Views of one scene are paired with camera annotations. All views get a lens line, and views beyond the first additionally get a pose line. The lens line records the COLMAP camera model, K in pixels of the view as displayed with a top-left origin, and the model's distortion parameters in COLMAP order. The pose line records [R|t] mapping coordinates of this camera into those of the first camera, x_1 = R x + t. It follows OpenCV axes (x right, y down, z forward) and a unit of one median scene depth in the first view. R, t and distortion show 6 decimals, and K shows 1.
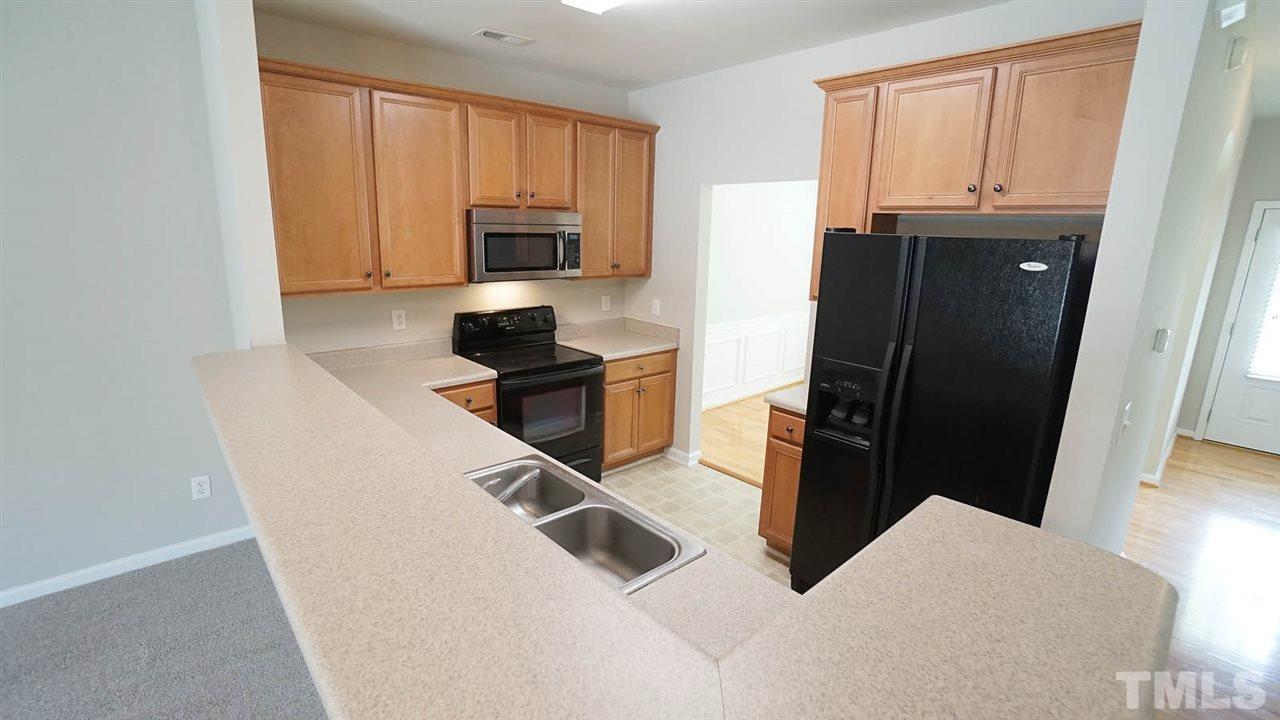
lens RADIAL K [[556.5, 0, 620.1], [0, 556.5, 358.7], [0, 0, 1]] dist [-0.026966, 0.000290]
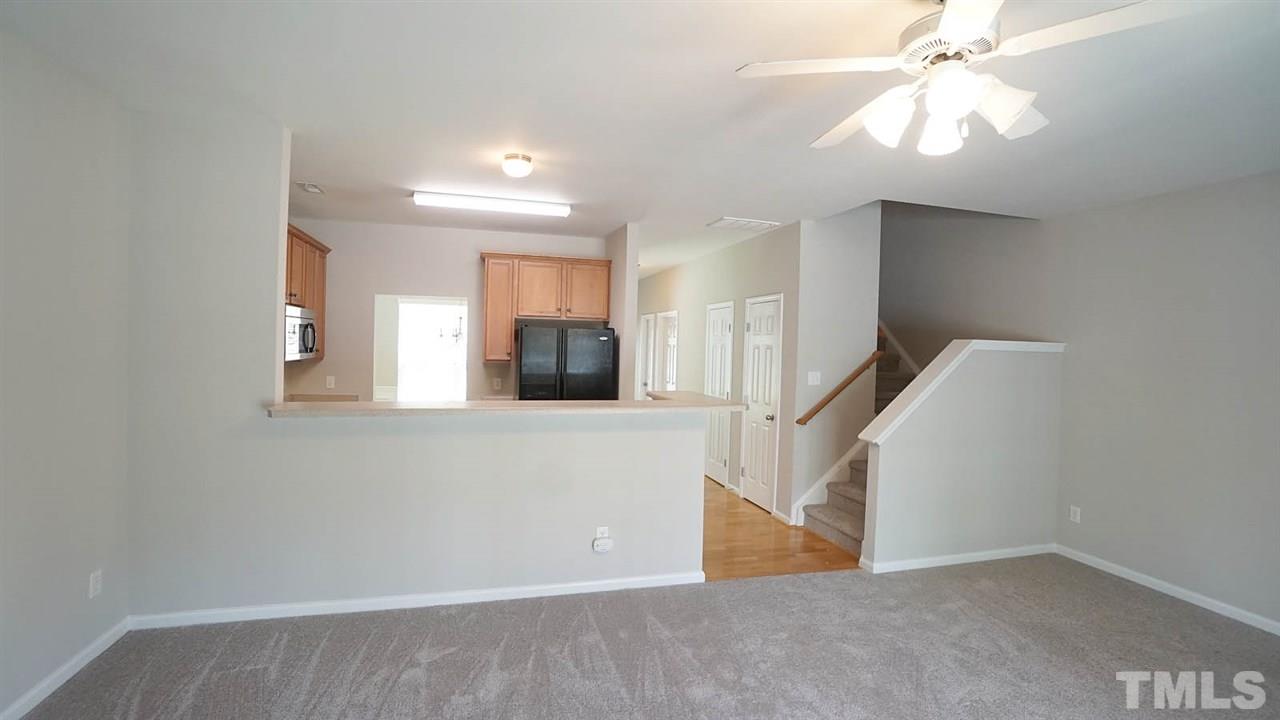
lens RADIAL K [[556.5, 0, 620.1], [0, 556.5, 358.7], [0, 0, 1]] dist [-0.026966, 0.000290]
pose [[0.447472, -0.037055, 0.893530, -1.022499], [0.188321, 0.980642, -0.053642, 0.062459], [-0.874245, 0.192273, 0.445787, -0.212002]]
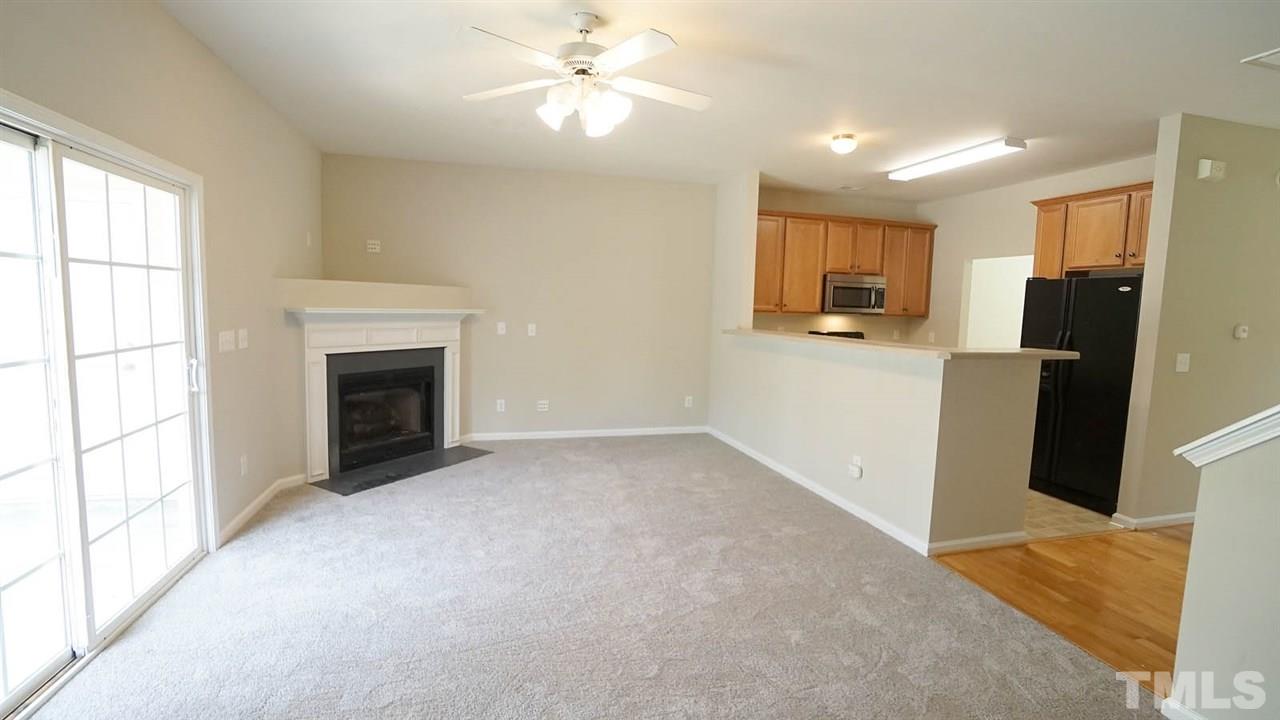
lens RADIAL K [[556.5, 0, 676.1], [0, 556.5, 359.8], [0, 0, 1]] dist [-0.001790, 0.000279]
pose [[0.932756, 0.041932, -0.358061, -0.052894], [-0.092649, 0.987735, -0.125680, 0.297533], [0.348399, 0.150403, 0.925201, -0.870259]]
